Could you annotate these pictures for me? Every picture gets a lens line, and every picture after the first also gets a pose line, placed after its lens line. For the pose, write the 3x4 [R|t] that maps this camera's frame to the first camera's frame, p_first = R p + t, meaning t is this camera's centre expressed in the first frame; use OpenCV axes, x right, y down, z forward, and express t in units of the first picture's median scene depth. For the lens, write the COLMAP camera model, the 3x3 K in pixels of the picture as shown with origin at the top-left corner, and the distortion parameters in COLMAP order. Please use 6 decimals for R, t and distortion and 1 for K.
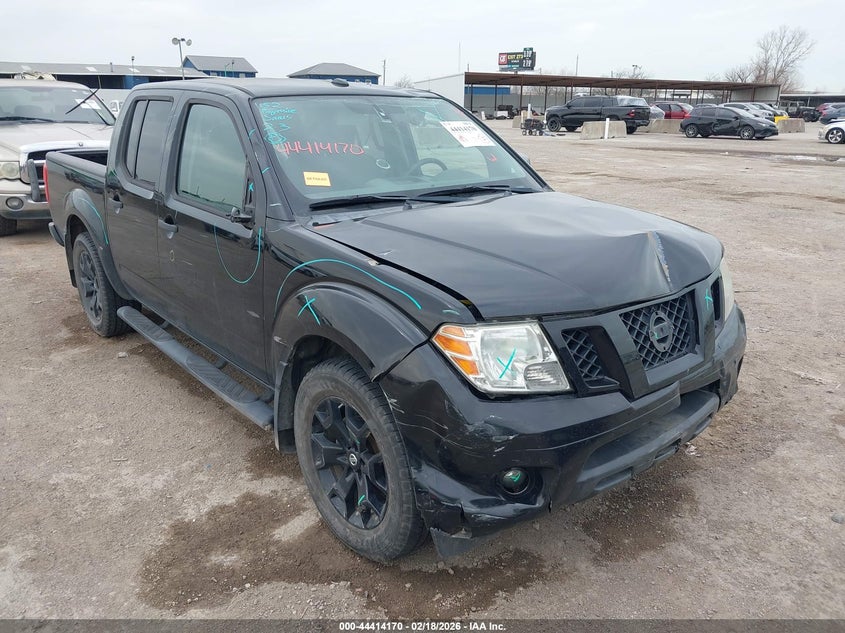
lens RADIAL K [[666.3, 0, 422.5], [0, 666.3, 316.5], [0, 0, 1]] dist [0.005861, 0.005527]
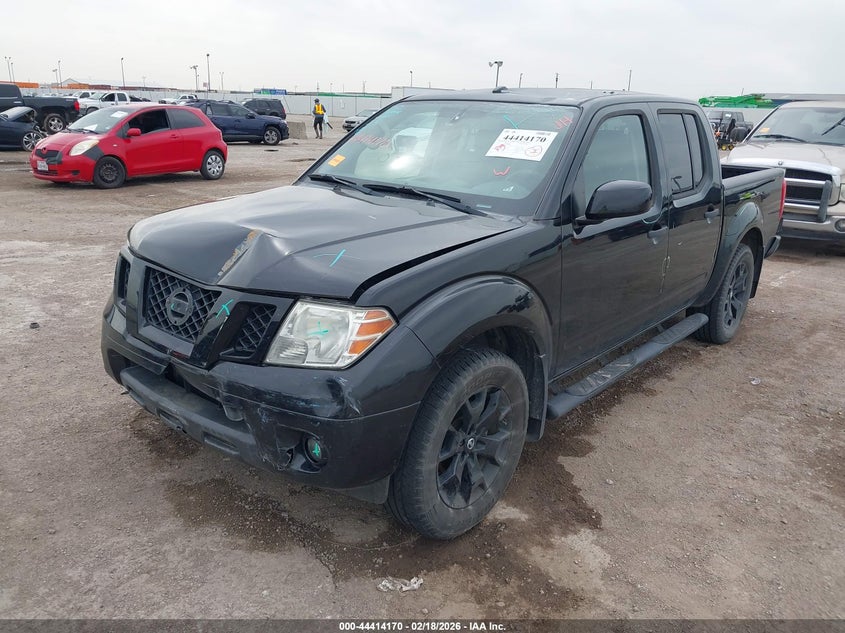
lens RADIAL K [[666.3, 0, 422.5], [0, 666.3, 316.5], [0, 0, 1]] dist [0.005861, 0.005527]
pose [[0.156516, 0.301659, -0.940481, 1.282057], [-0.339880, 0.910511, 0.235483, -0.312580], [0.927353, 0.282794, 0.245037, 0.985747]]
